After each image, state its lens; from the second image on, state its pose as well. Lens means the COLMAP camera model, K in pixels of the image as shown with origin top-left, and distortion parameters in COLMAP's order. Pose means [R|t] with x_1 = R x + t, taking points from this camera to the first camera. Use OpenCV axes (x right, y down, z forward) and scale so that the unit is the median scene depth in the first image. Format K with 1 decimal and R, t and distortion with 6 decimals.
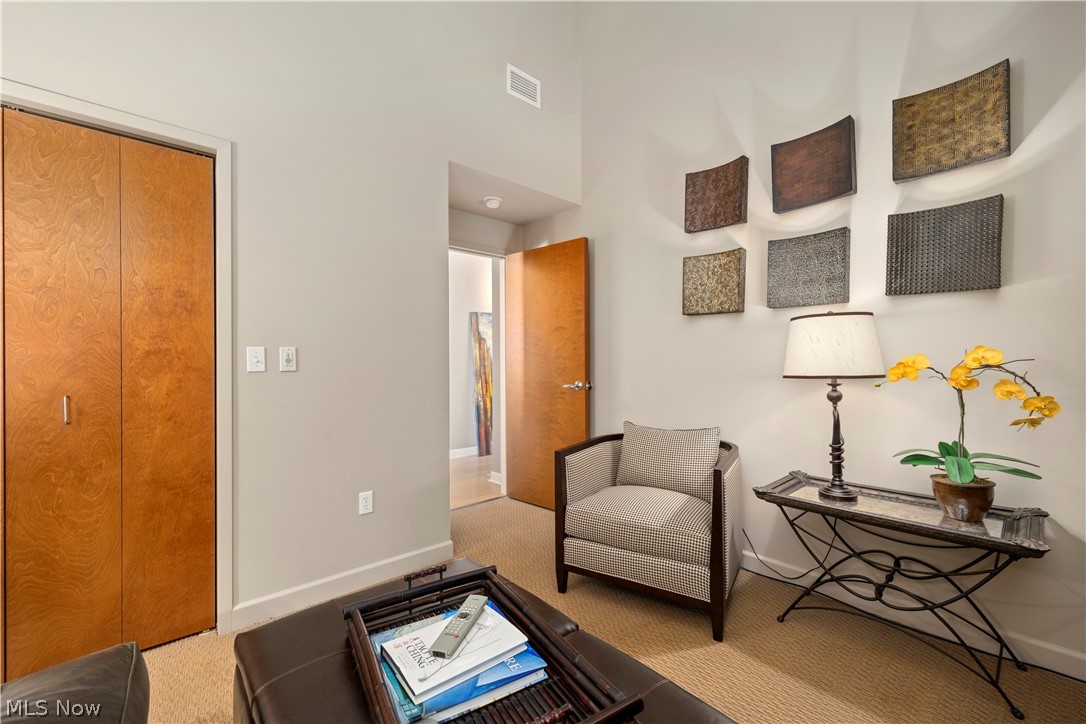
lens RADIAL K [[436.3, 0, 544.5], [0, 436.3, 366.1], [0, 0, 1]] dist [0.001584, -0.000064]
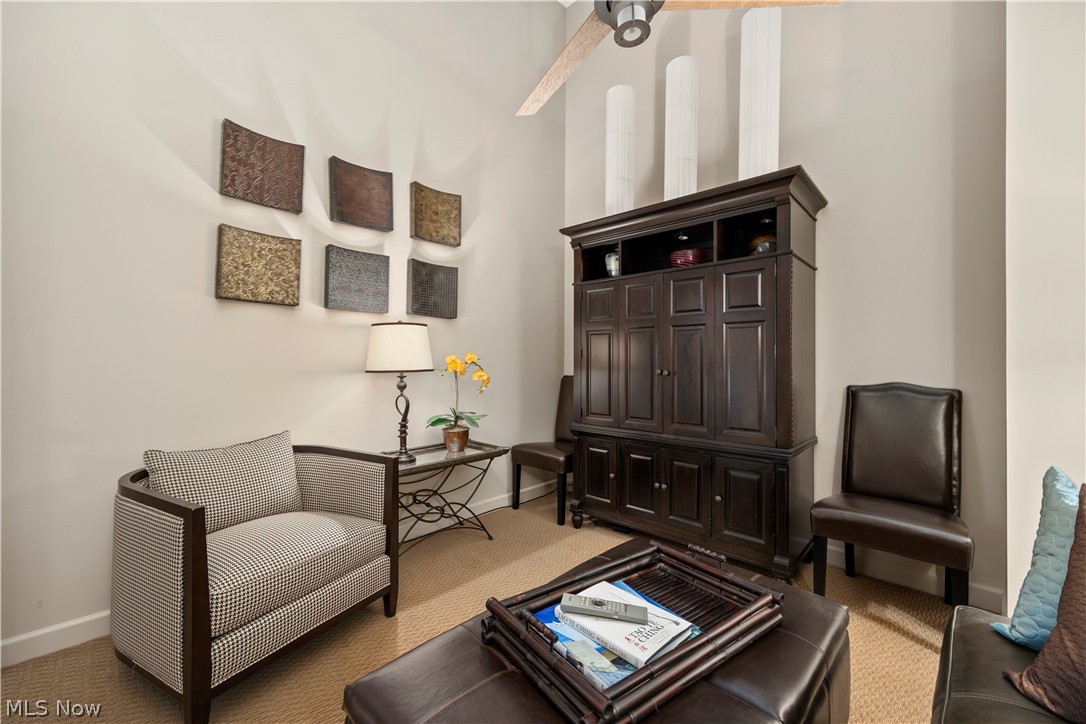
lens RADIAL K [[436.3, 0, 539.4], [0, 436.3, 362.6], [0, 0, 1]] dist [0.001584, -0.000064]
pose [[-0.056504, 0.003579, 0.998396, -0.618773], [0.006157, 0.999976, -0.003236, 0.005995], [-0.998383, 0.005964, -0.056525, 0.609186]]
